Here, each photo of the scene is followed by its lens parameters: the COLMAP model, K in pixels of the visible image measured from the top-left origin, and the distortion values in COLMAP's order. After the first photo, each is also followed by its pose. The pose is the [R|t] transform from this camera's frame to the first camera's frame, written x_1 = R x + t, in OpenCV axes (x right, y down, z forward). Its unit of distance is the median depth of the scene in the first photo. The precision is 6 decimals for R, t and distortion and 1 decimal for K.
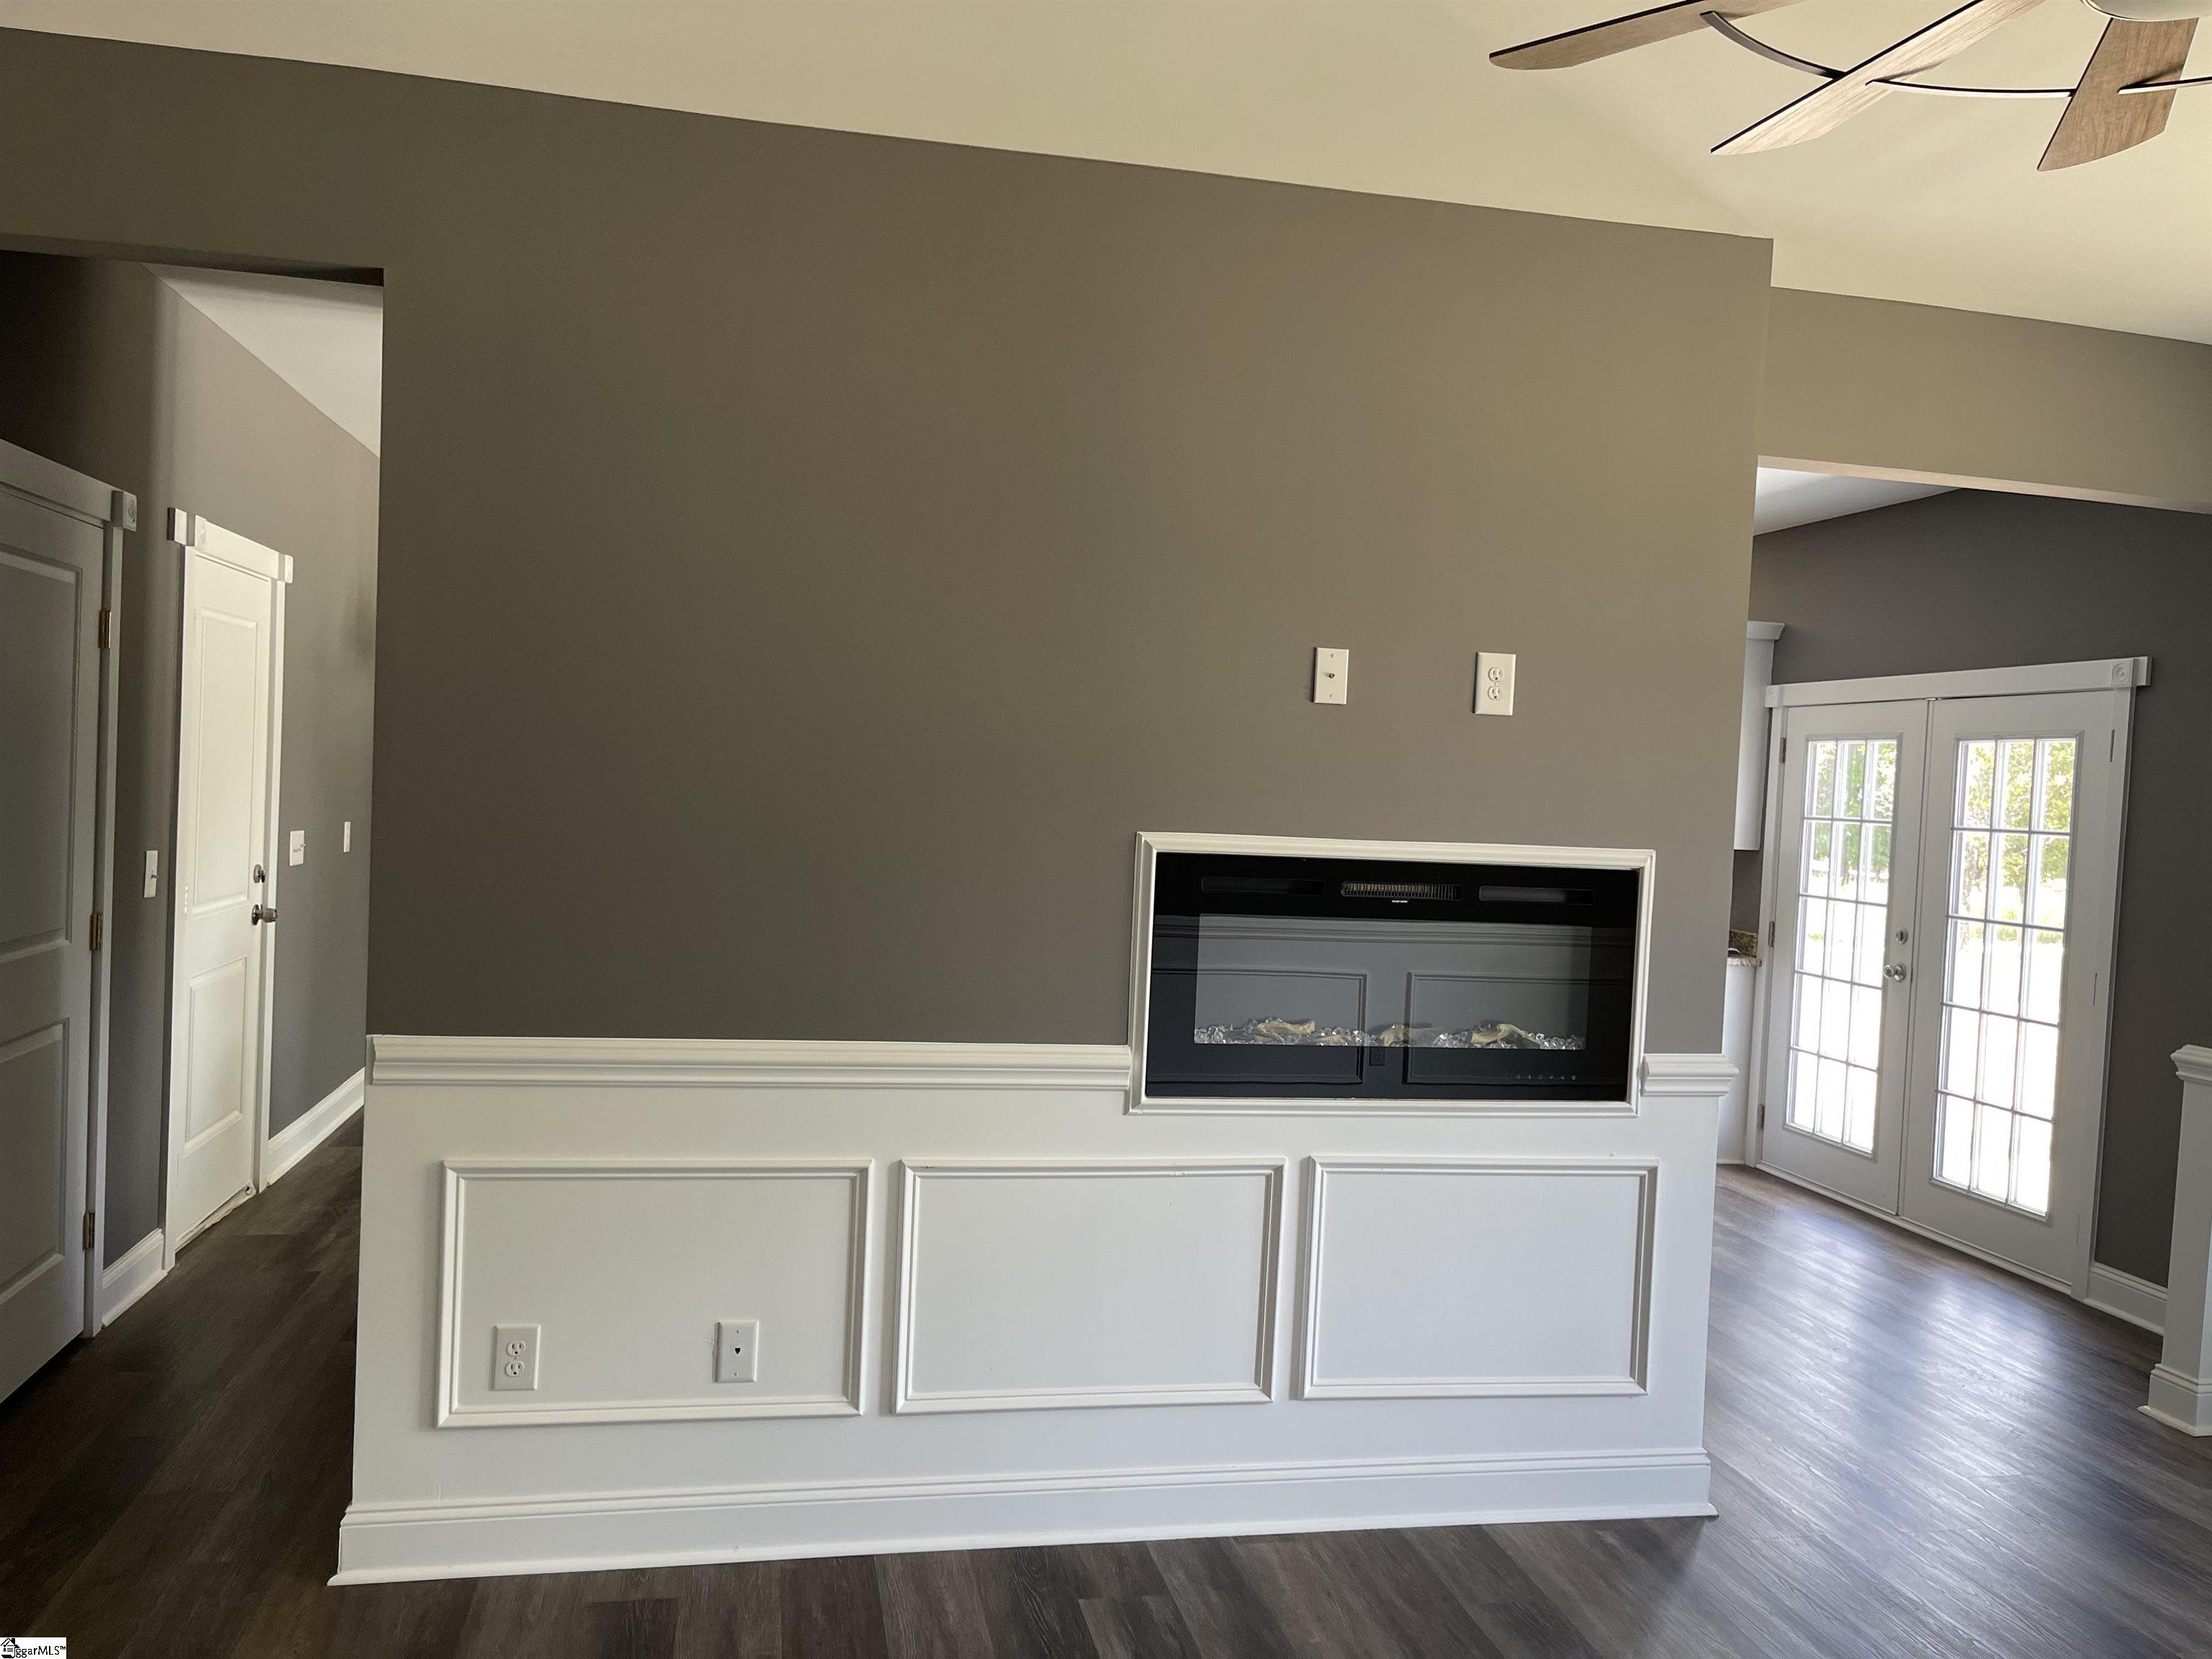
lens RADIAL K [[1683.7, 0, 1106.0], [0, 1683.7, 829.5], [0, 0, 1]] dist [0.061961, -0.104448]
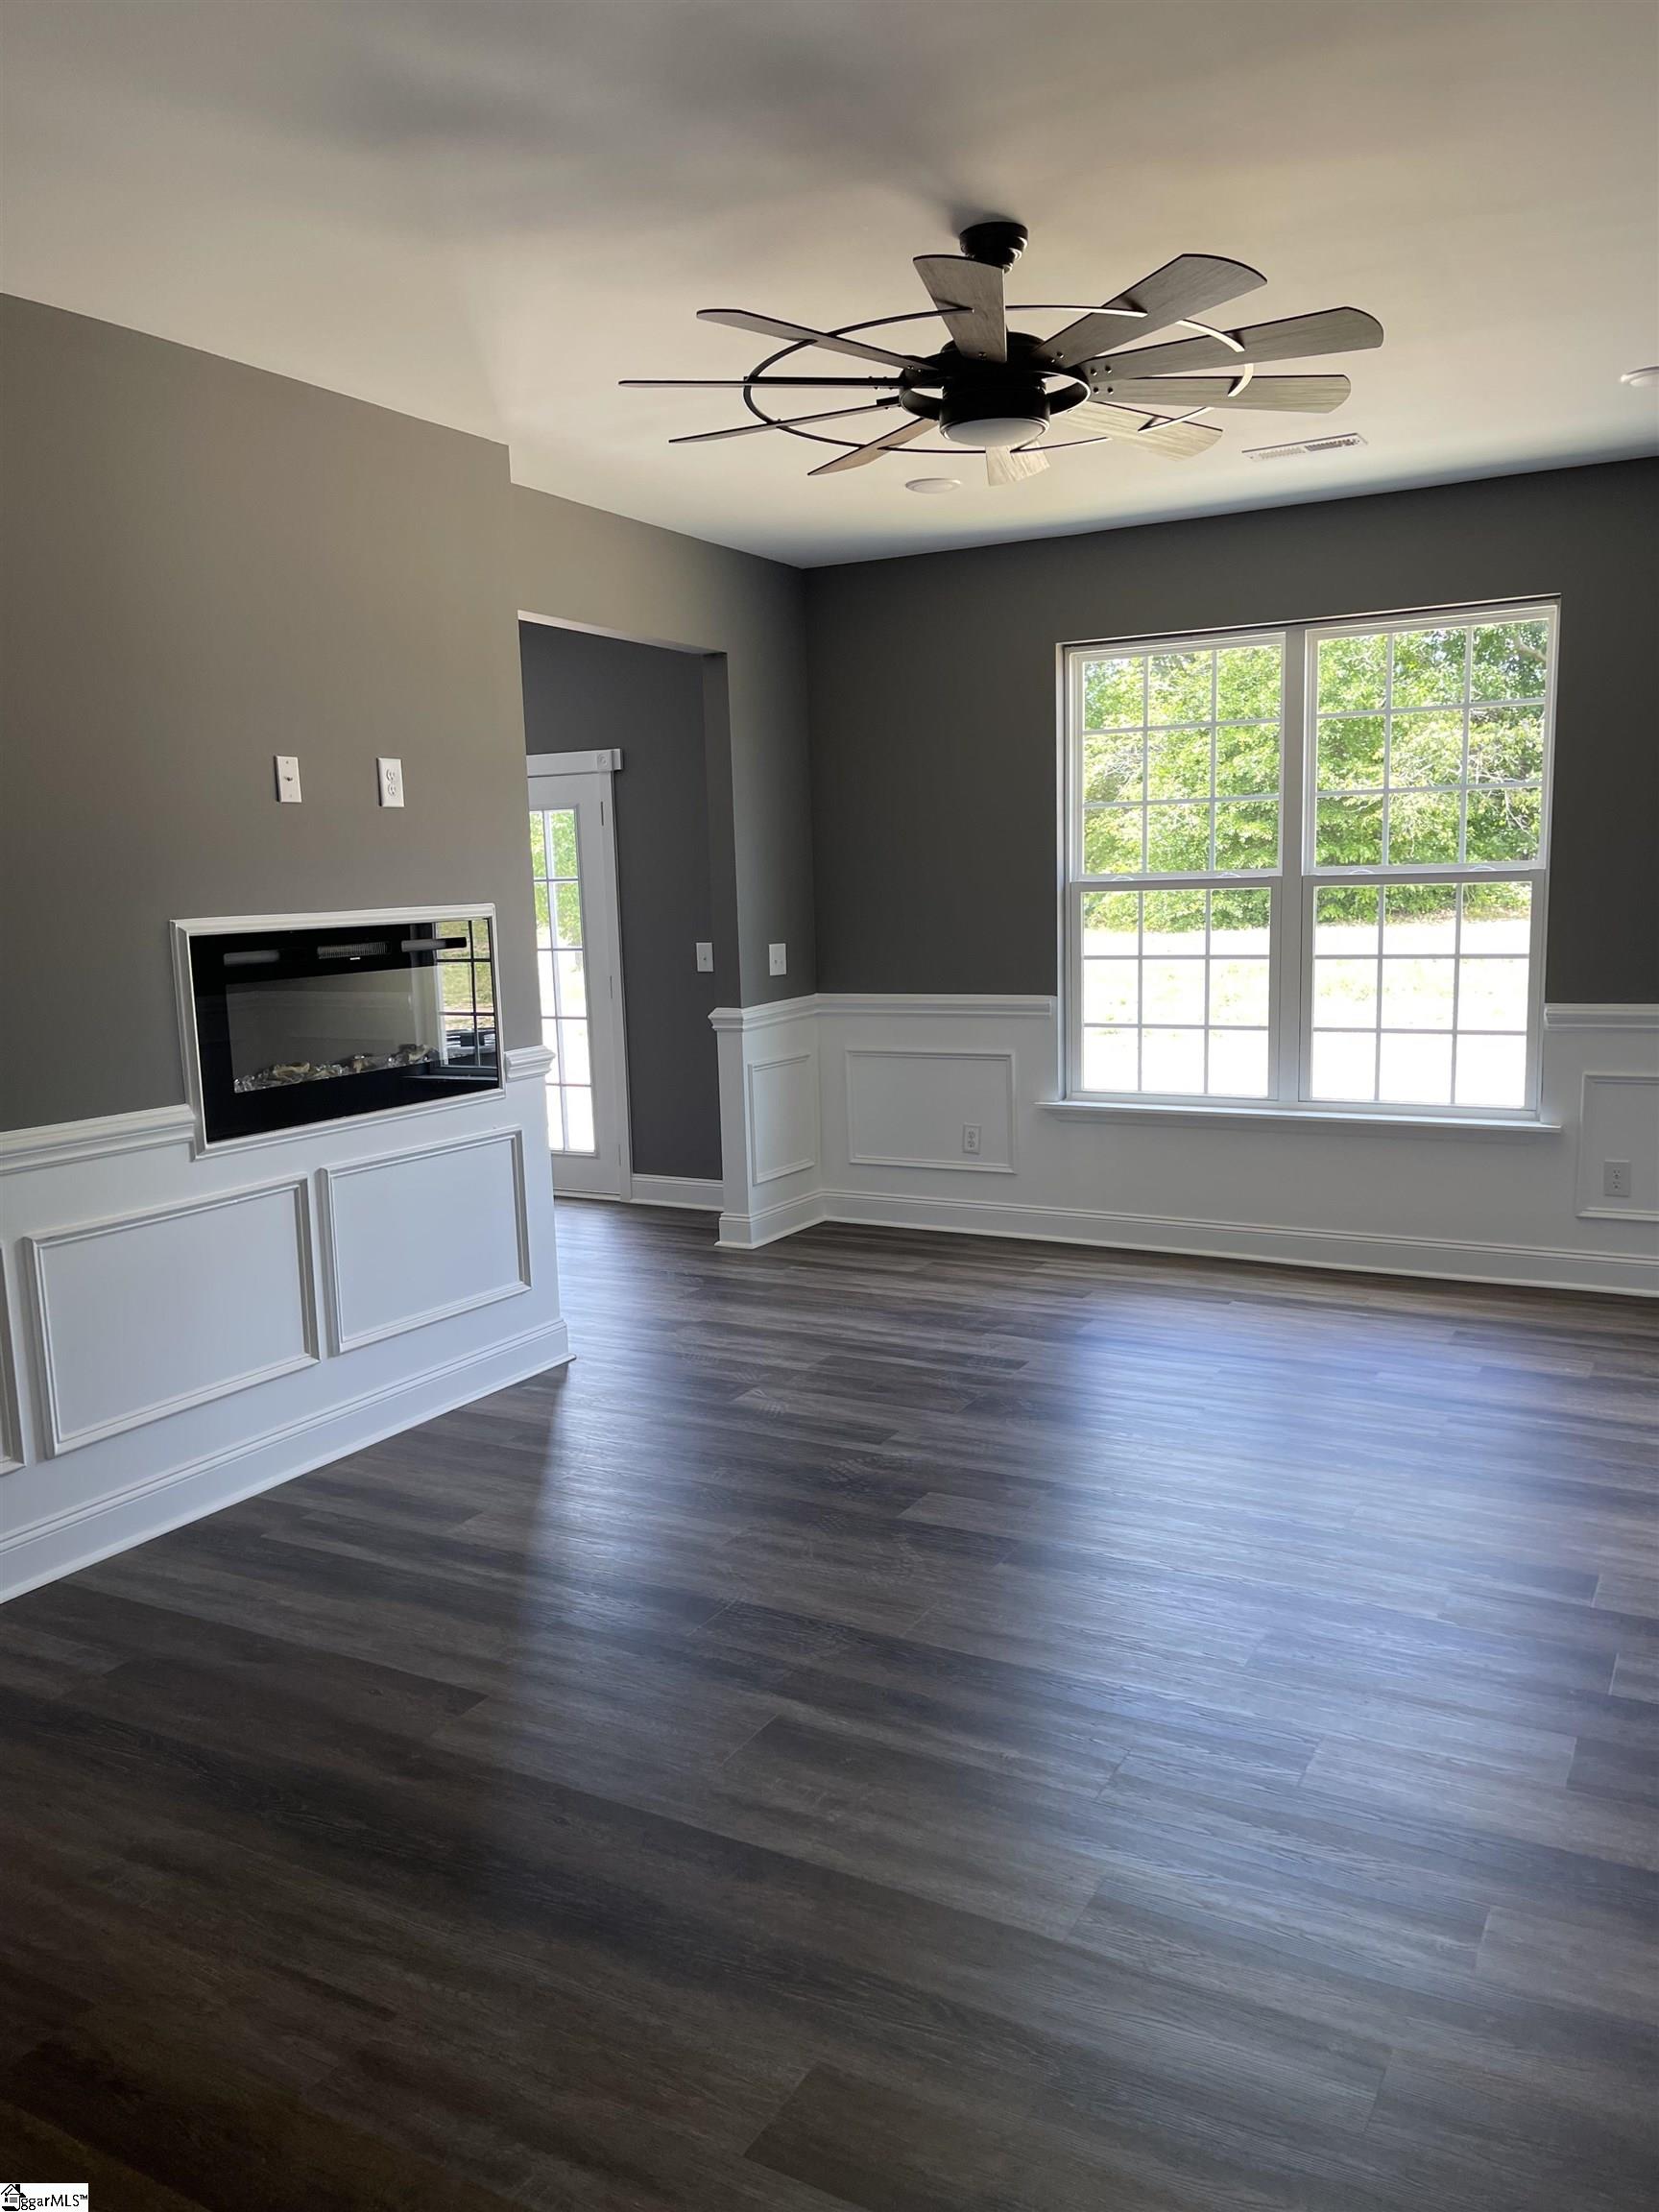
lens RADIAL K [[1683.7, 0, 829.5], [0, 1683.7, 1106.0], [0, 0, 1]] dist [0.061961, -0.104448]
pose [[0.647777, -0.166962, 0.743309, -0.562641], [0.077330, 0.985060, 0.153873, -0.016585], [-0.757895, -0.042195, 0.651011, -0.104436]]
